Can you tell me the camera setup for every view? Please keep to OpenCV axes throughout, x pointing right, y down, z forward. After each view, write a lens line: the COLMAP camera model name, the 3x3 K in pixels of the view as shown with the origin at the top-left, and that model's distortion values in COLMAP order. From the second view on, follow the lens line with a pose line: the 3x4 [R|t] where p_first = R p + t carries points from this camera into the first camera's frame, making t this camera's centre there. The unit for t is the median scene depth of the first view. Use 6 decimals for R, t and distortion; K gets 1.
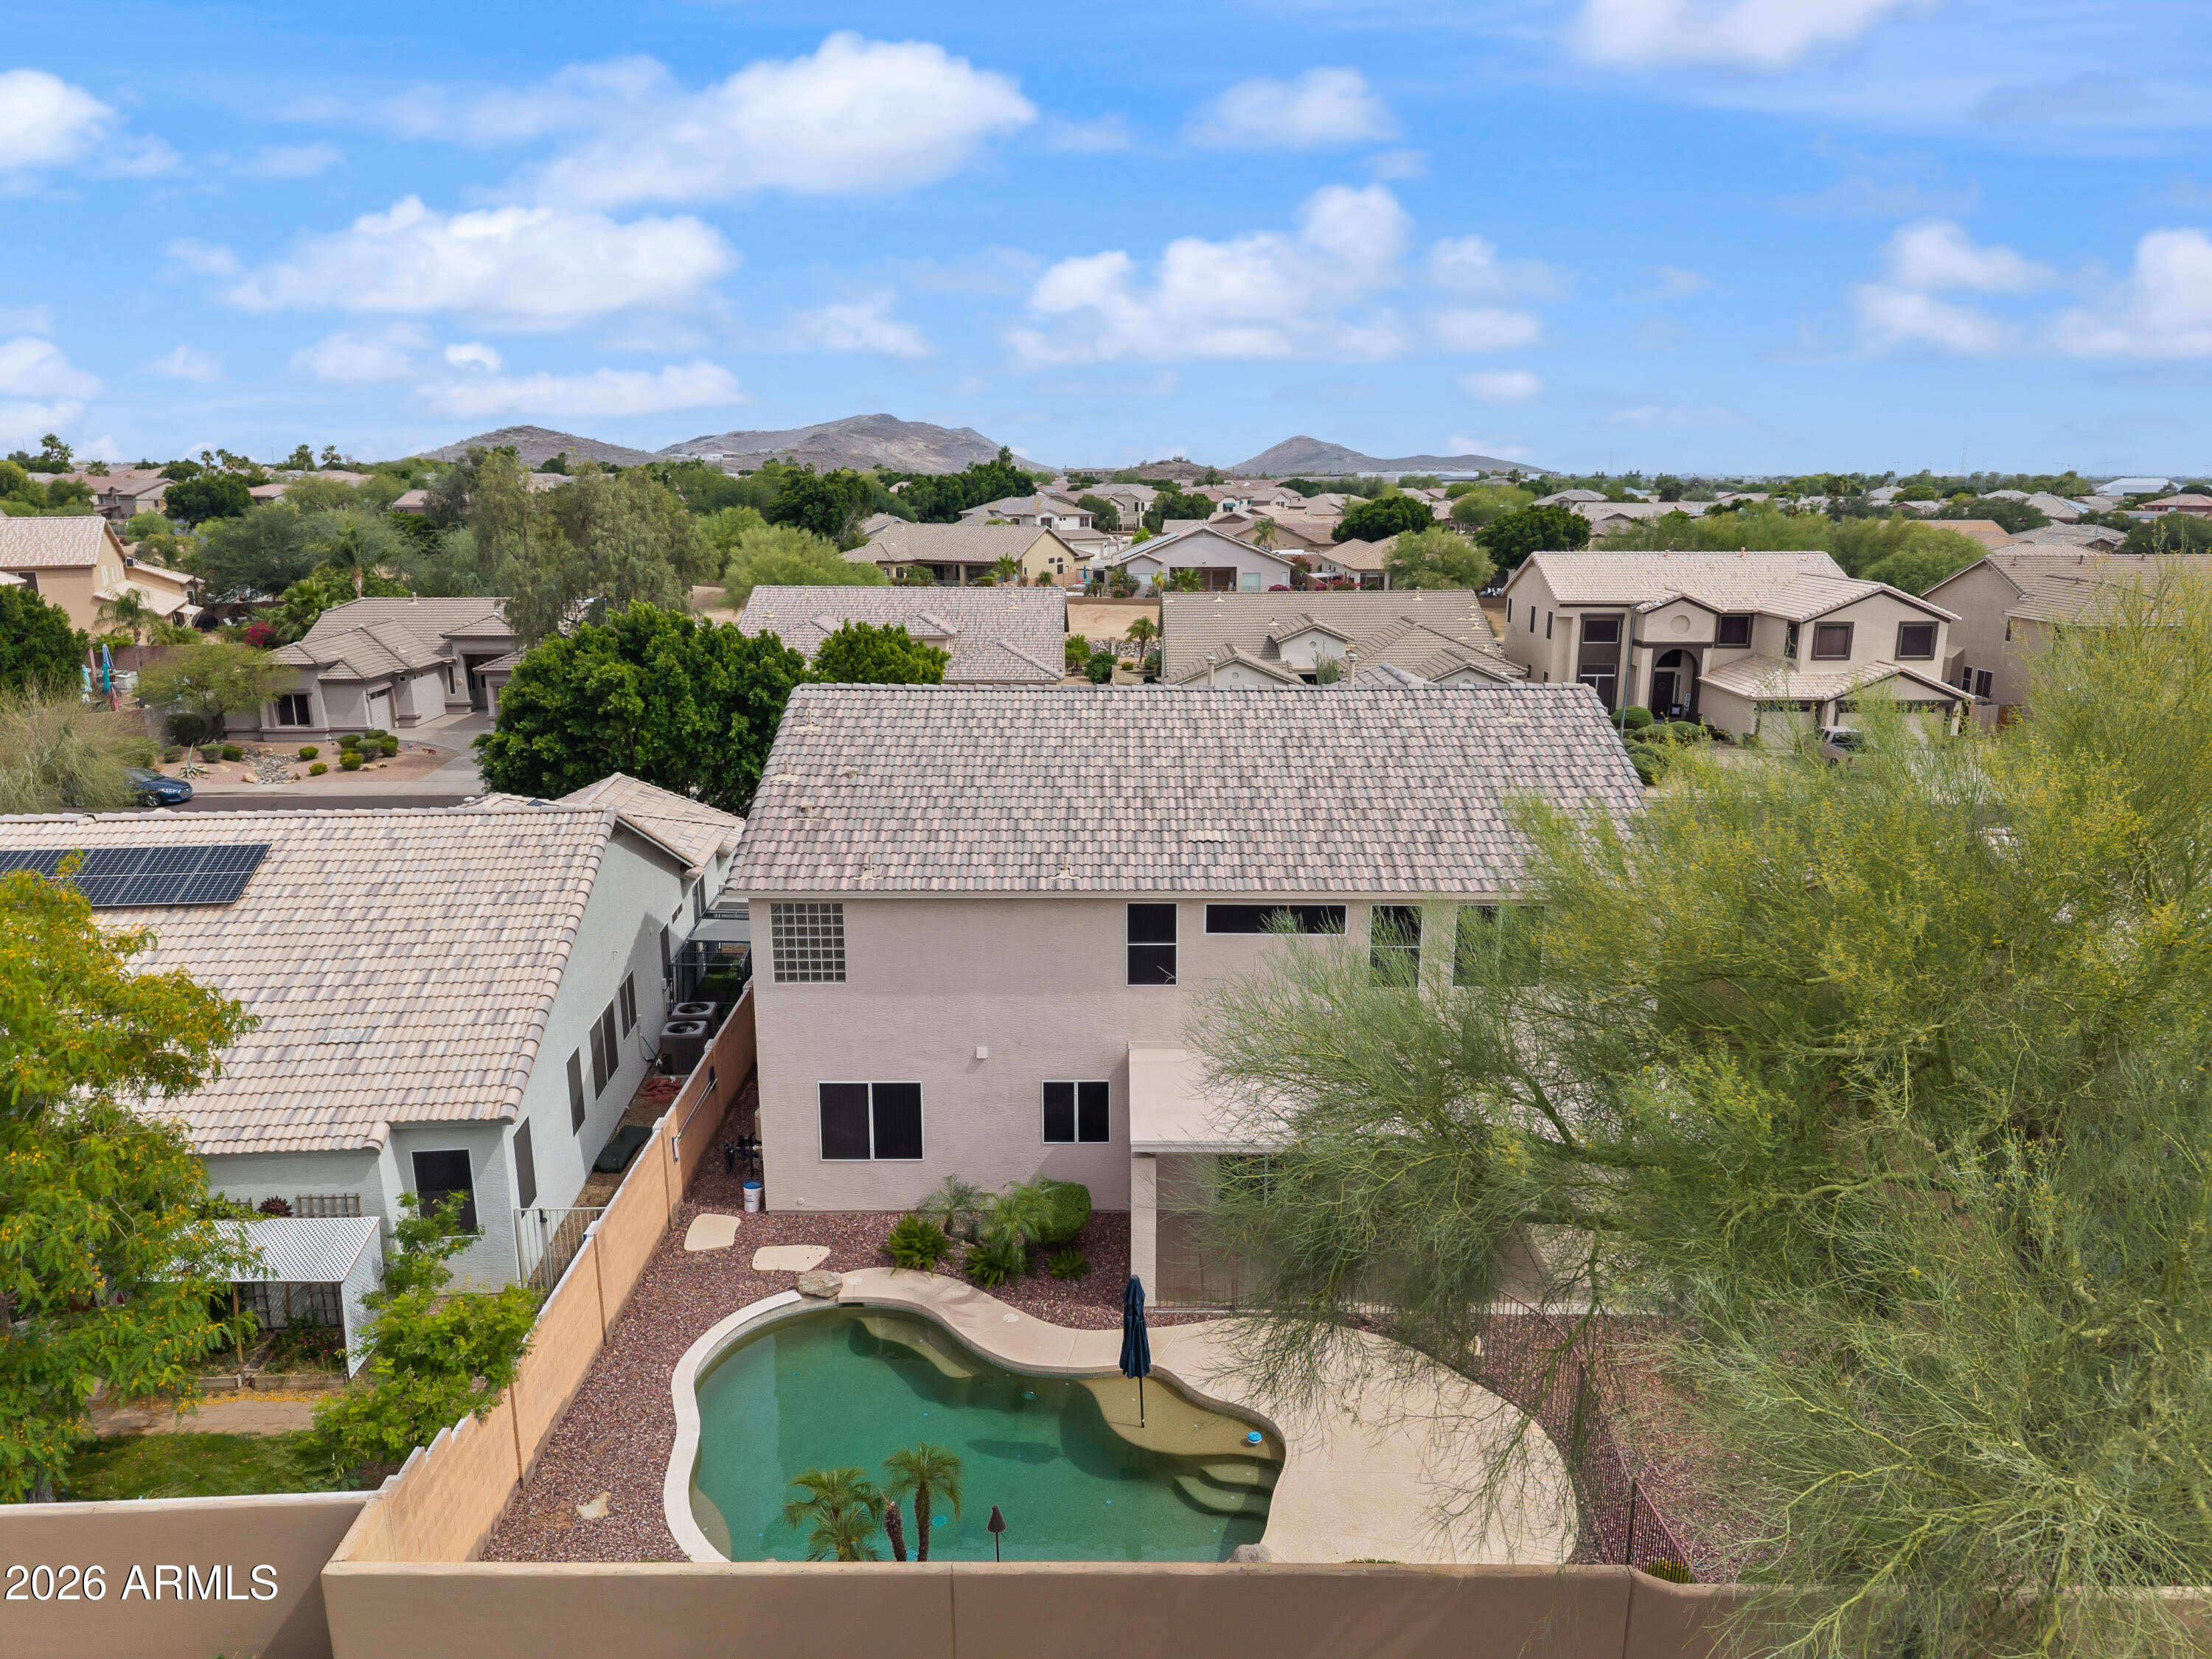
lens RADIAL K [[1460.8, 0, 1112.5], [0, 1460.8, 855.9], [0, 0, 1]] dist [0.085734, -0.139553]
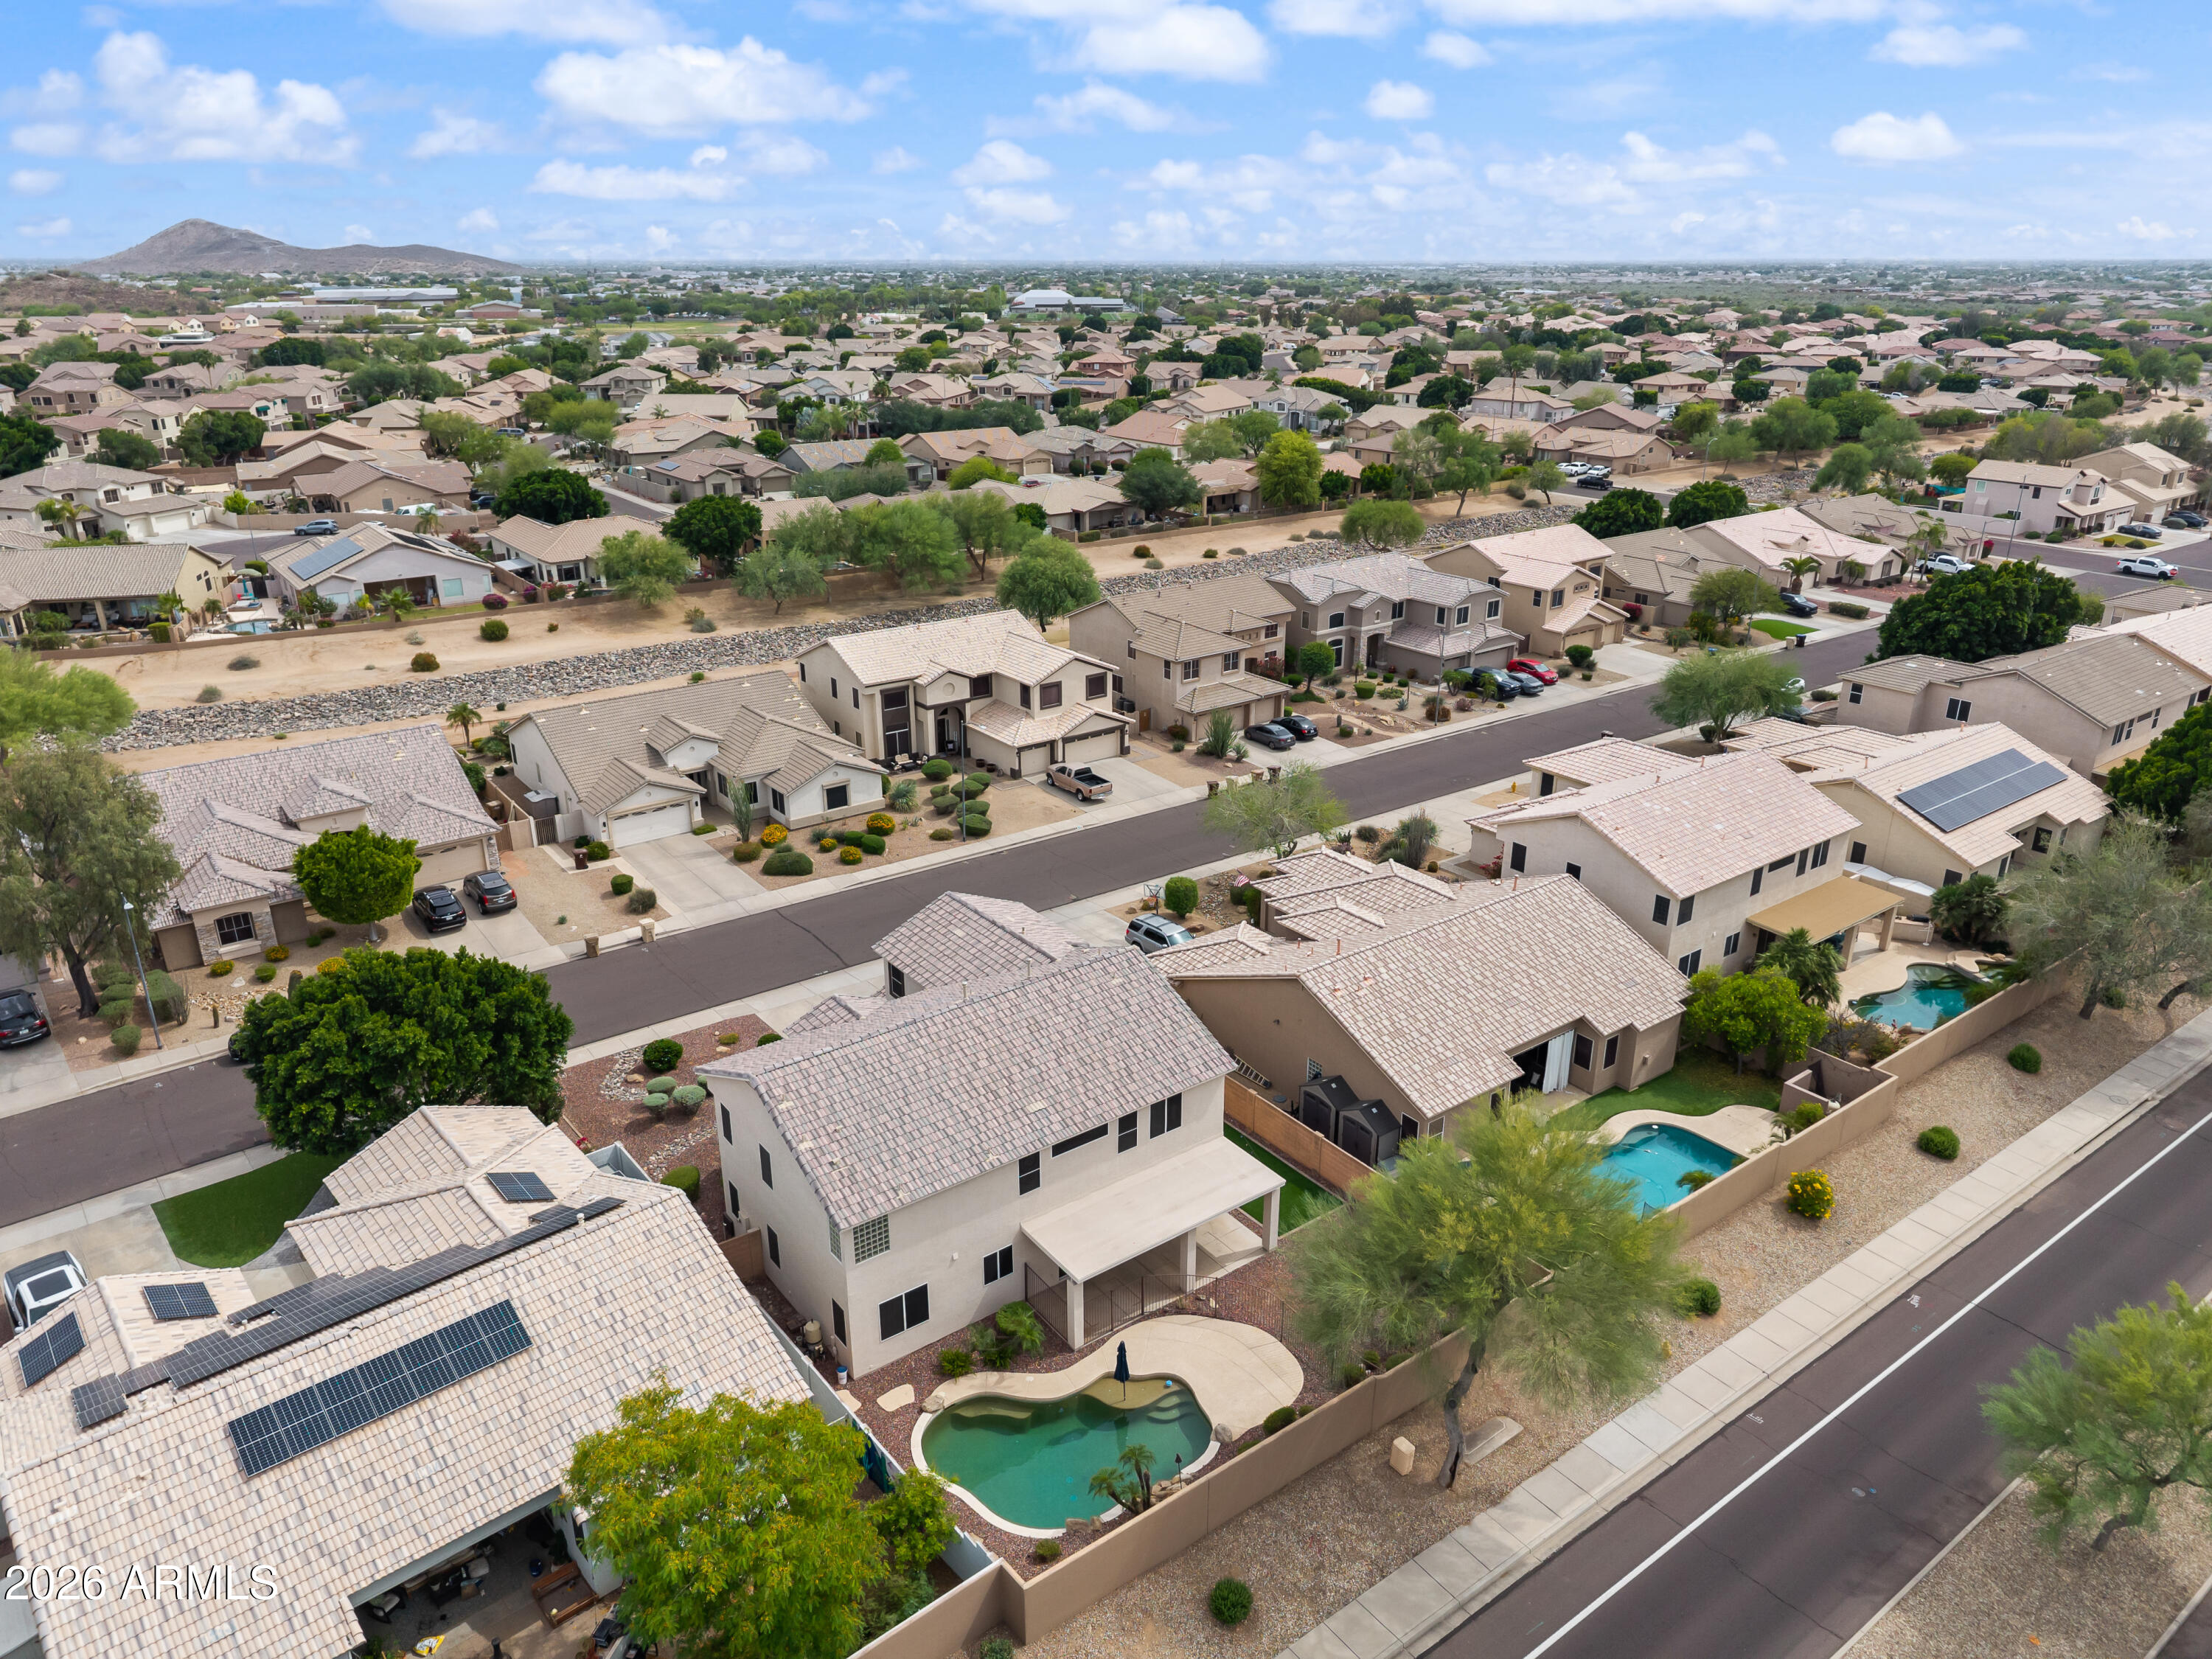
lens RADIAL K [[1482.9, 0, 1107.4], [0, 1482.9, 802.0], [0, 0, 1]] dist [0.037950, -0.043681]
pose [[0.801763, -0.207969, 0.560290, -0.879386], [0.155007, 0.977782, 0.141123, -0.673020], [-0.577190, -0.026298, 0.816186, -0.661480]]
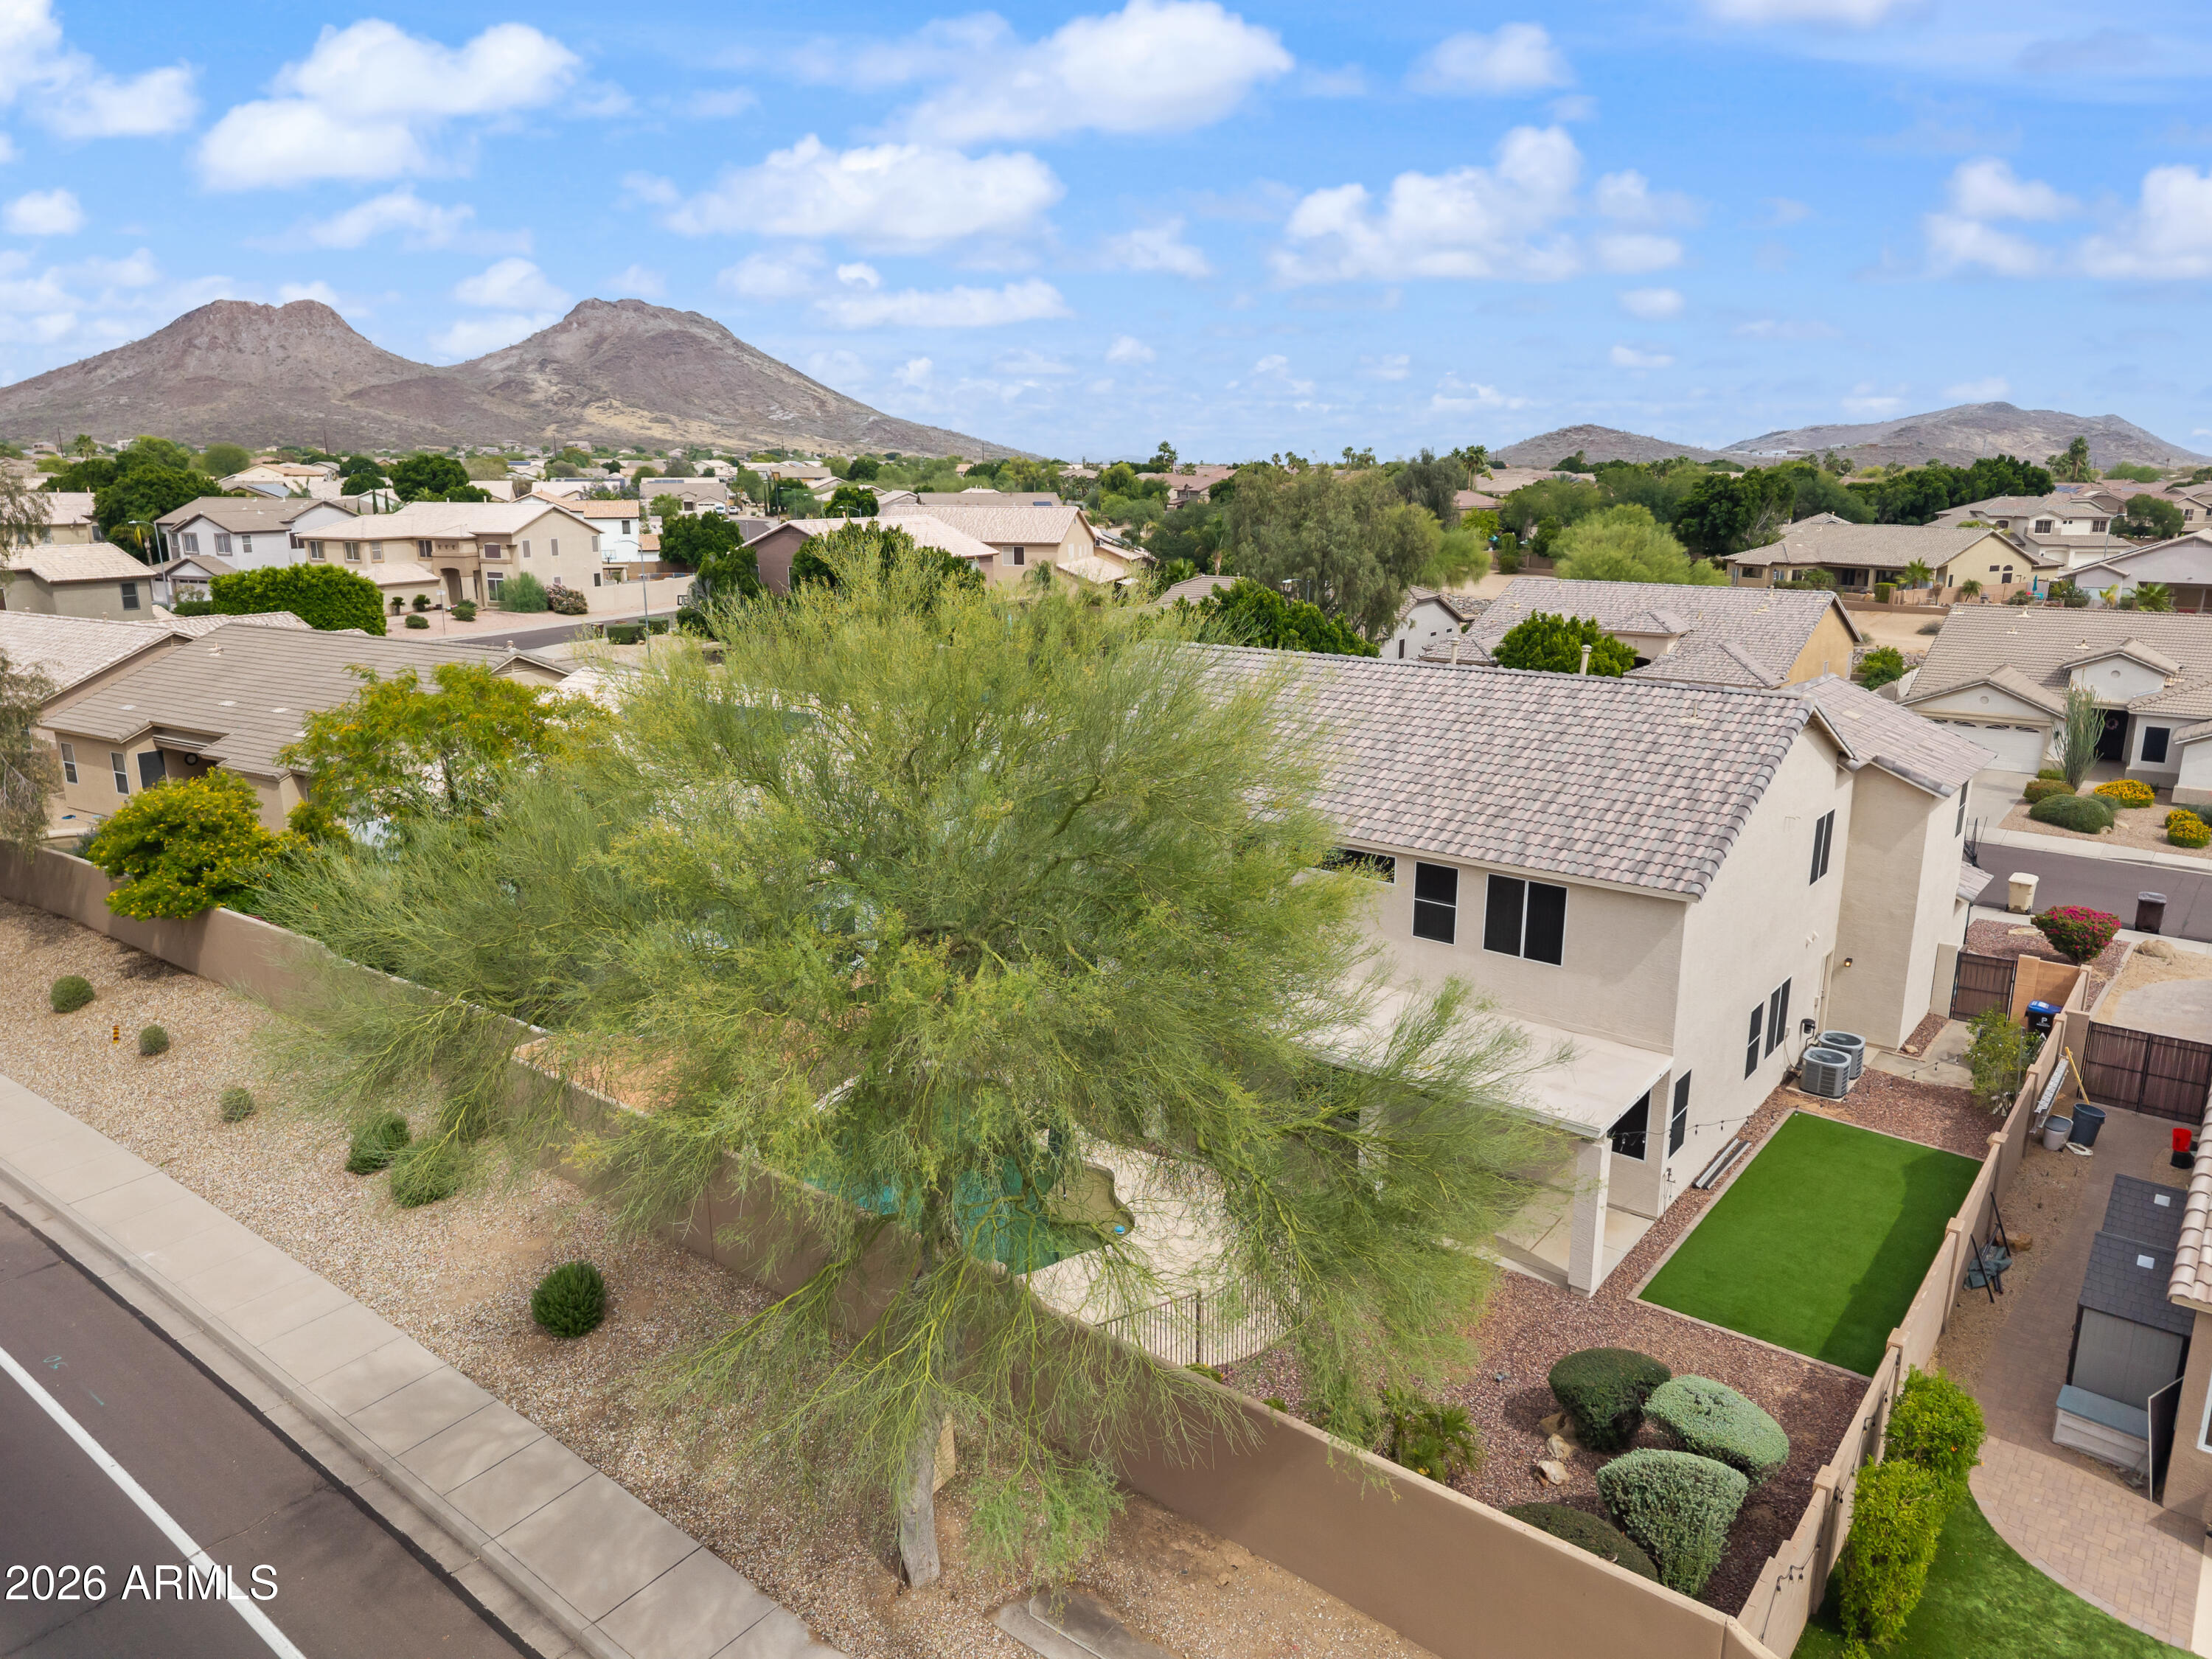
lens RADIAL K [[1475.4, 0, 1107.4], [0, 1475.4, 834.6], [0, 0, 1]] dist [0.027502, -0.025330]
pose [[0.782670, 0.150486, -0.603972, 0.639612], [-0.158363, 0.986546, 0.040591, 0.005468], [0.601955, 0.063878, 0.795971, -0.029083]]
